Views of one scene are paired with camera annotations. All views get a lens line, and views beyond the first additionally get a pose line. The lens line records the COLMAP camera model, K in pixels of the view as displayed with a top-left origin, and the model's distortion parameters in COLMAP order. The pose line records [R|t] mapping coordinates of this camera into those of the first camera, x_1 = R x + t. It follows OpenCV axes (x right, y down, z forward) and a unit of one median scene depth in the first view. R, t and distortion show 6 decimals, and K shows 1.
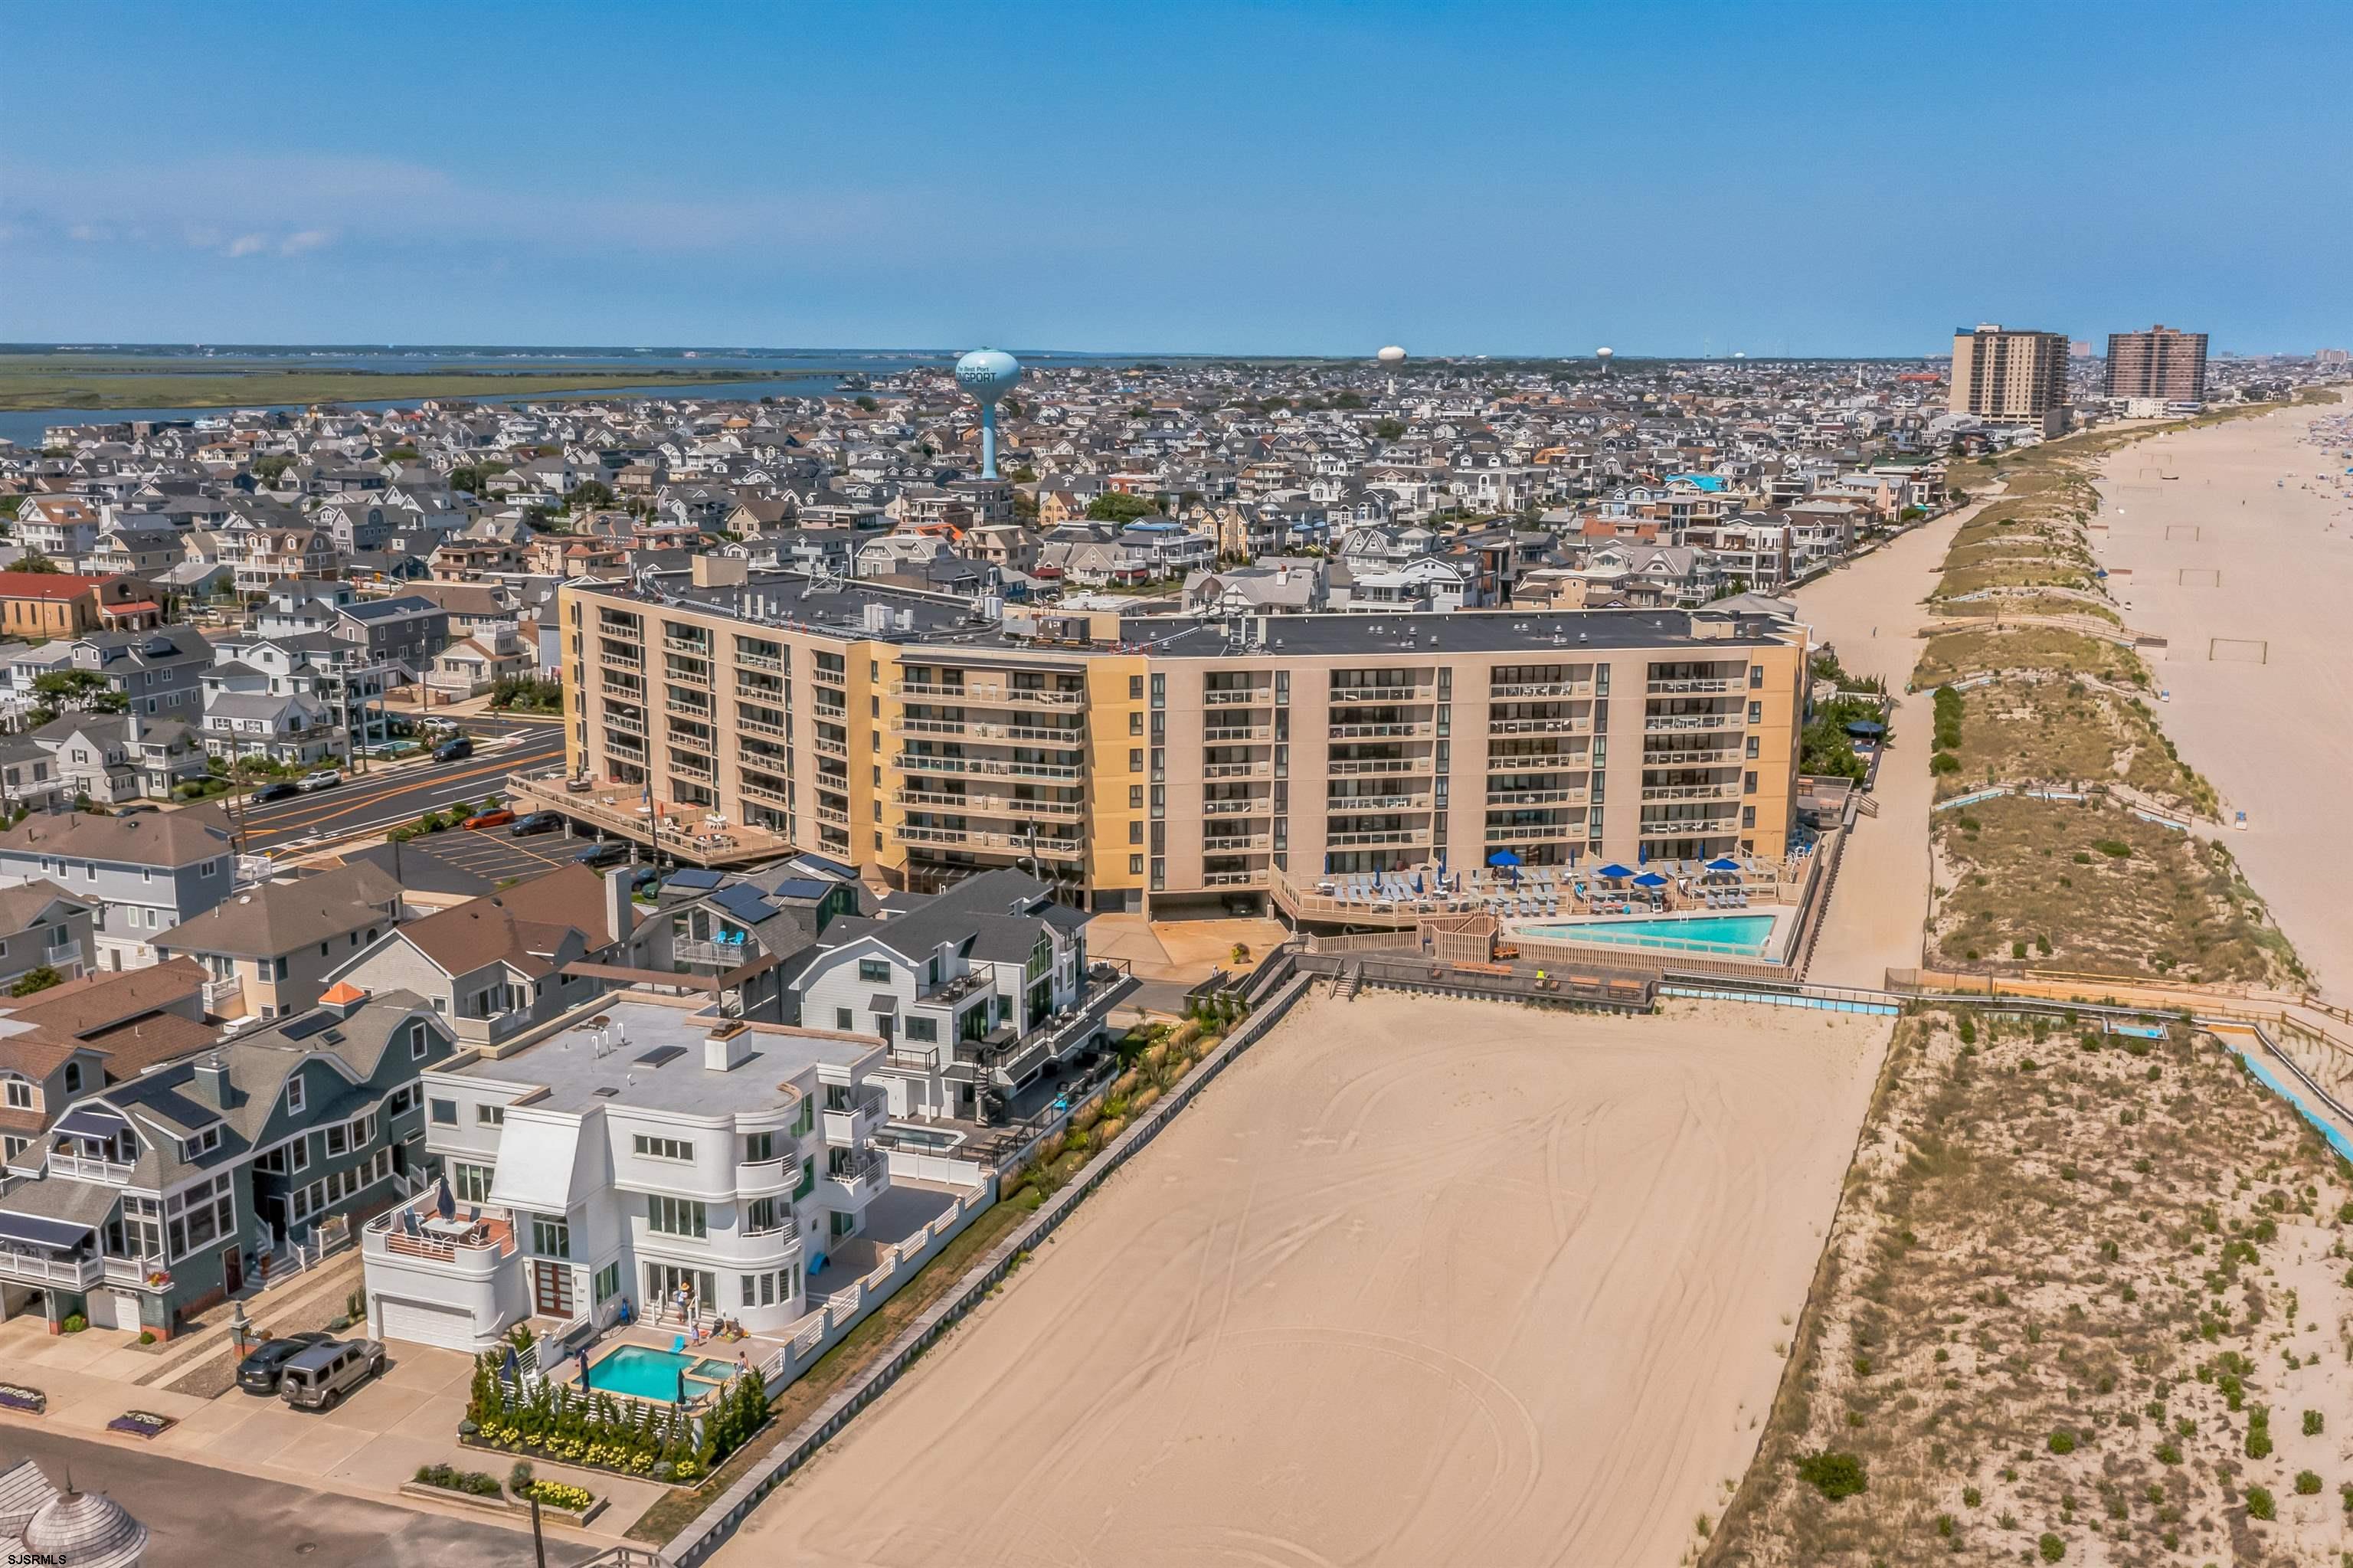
lens RADIAL K [[2216.0, 0, 1094.8], [0, 2216.0, 780.7], [0, 0, 1]] dist [0.013529, 0.004303]
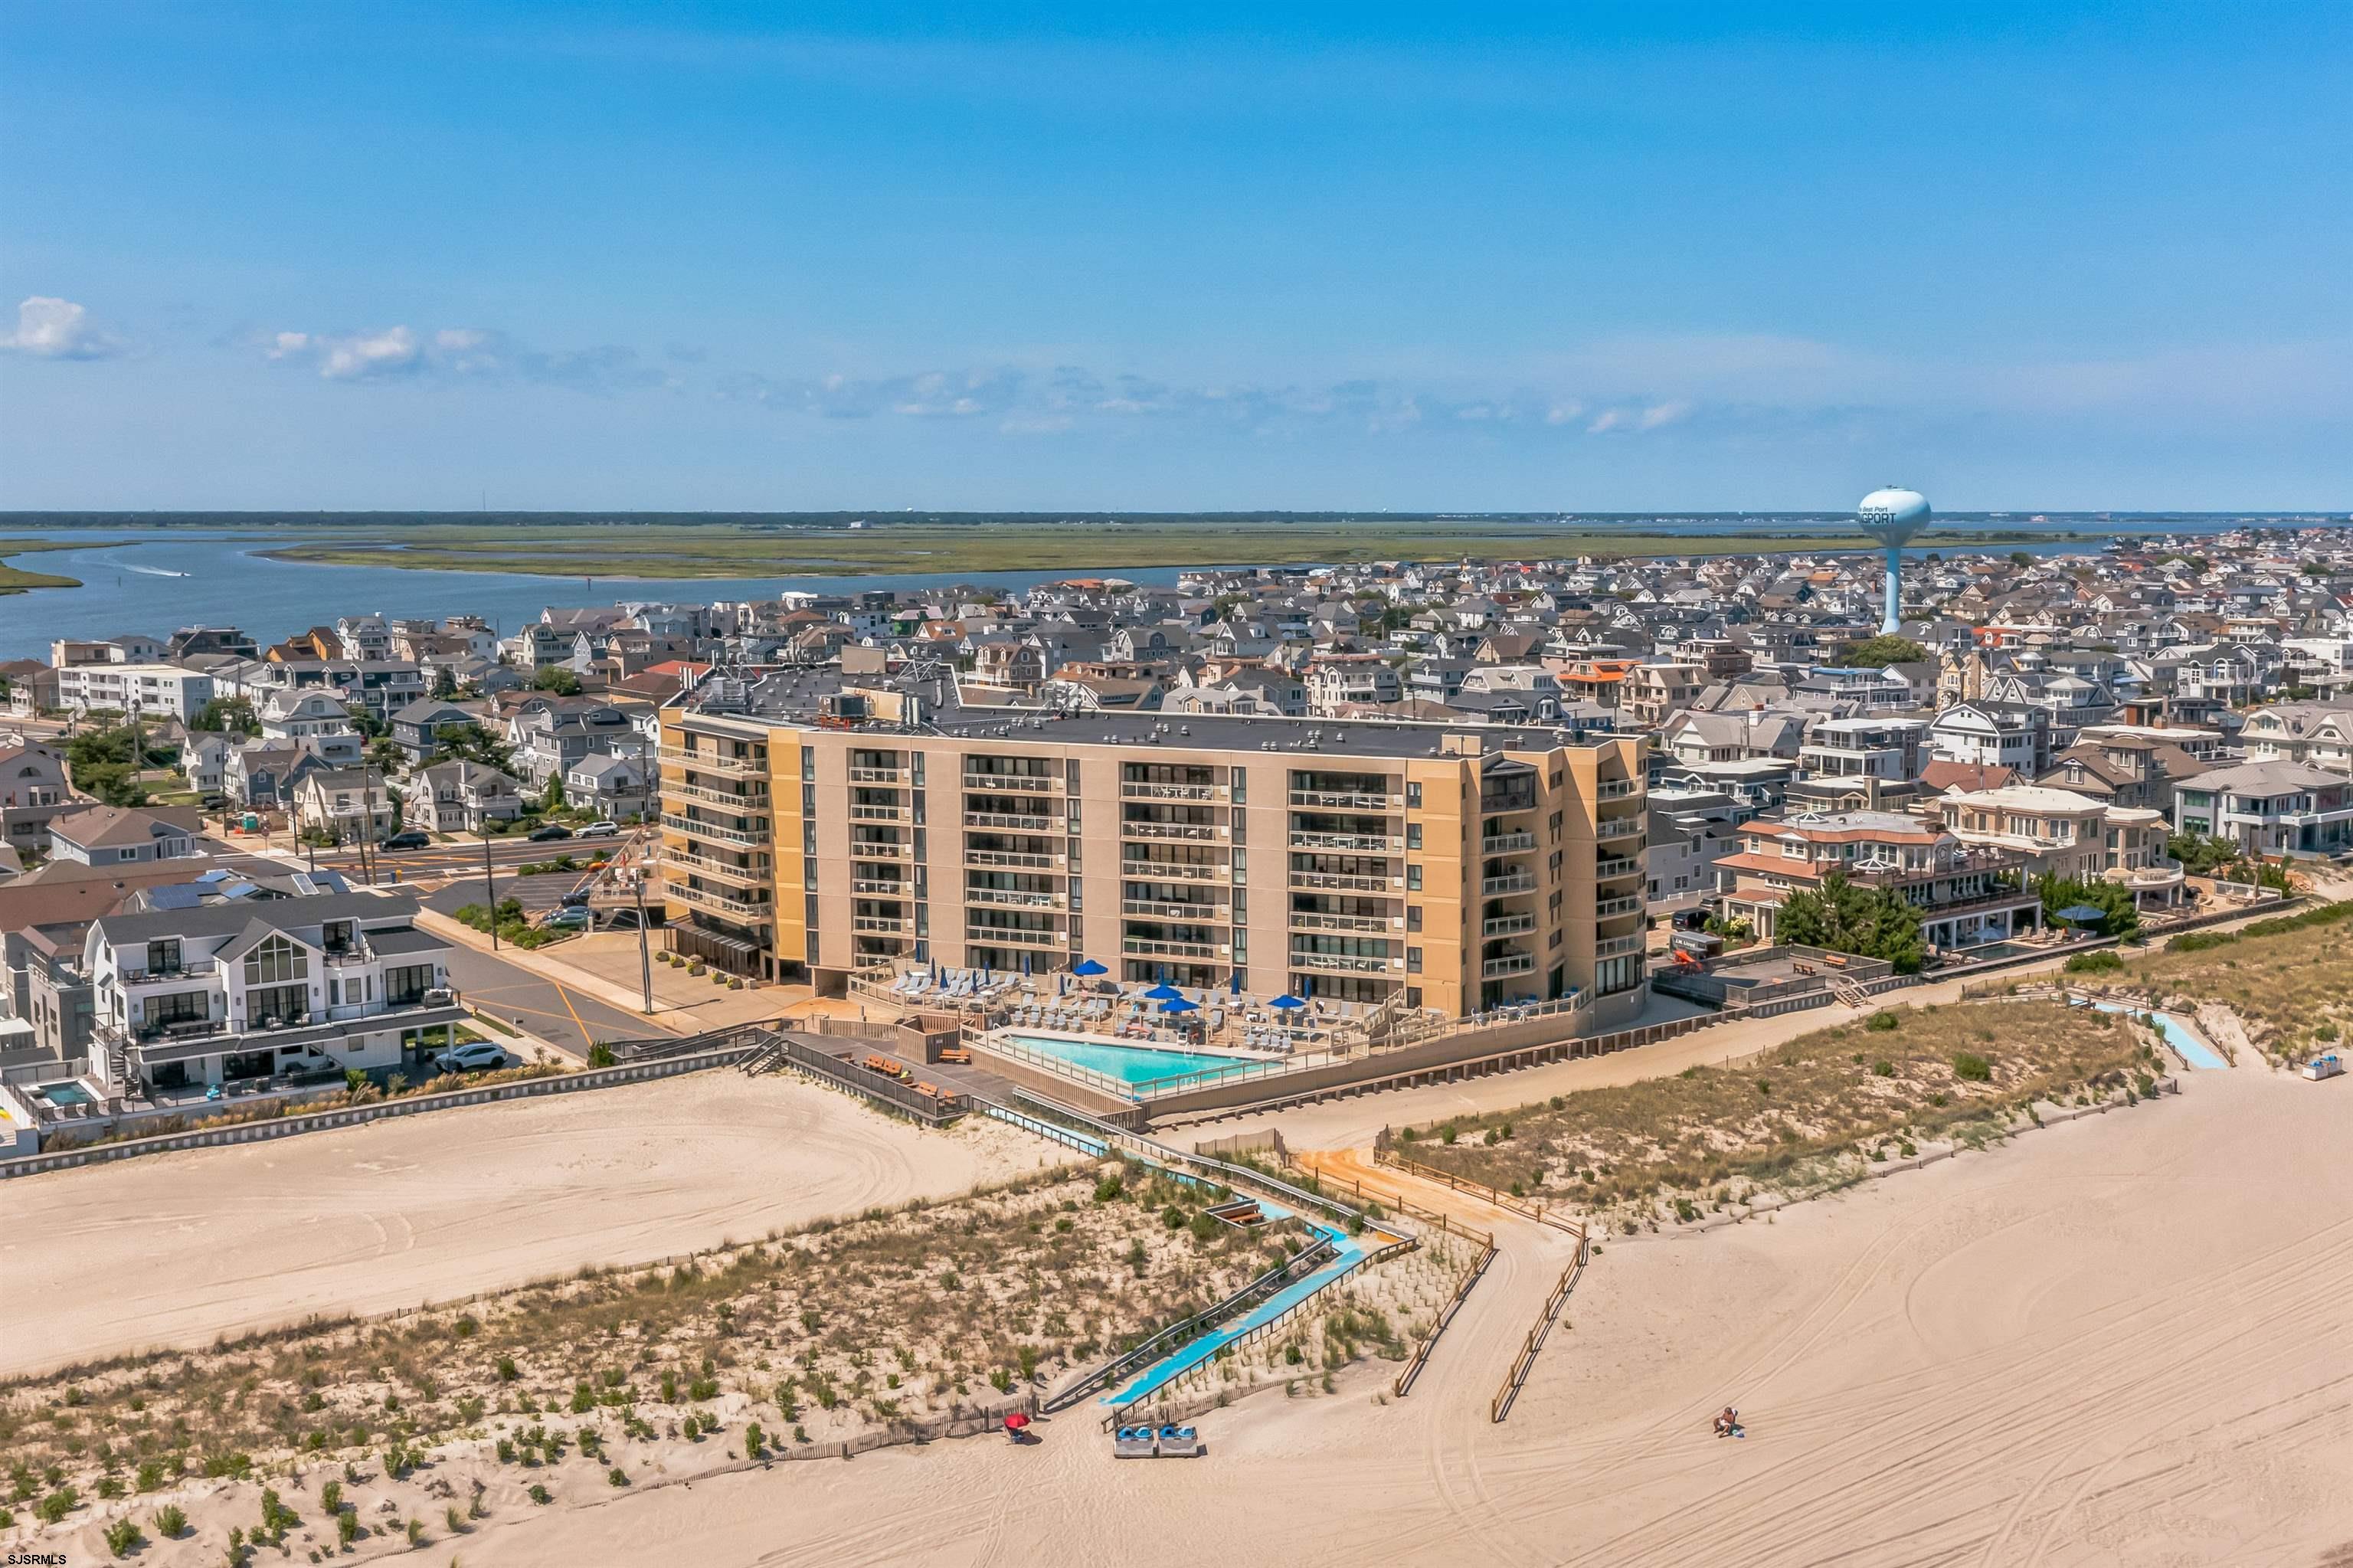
lens RADIAL K [[2216.0, 0, 1094.8], [0, 2216.0, 780.7], [0, 0, 1]] dist [0.013529, 0.004303]
pose [[0.835020, 0.061992, -0.546717, 0.660145], [-0.101789, 0.993886, -0.042770, -0.002827], [0.540723, 0.091364, 0.836225, 0.220135]]
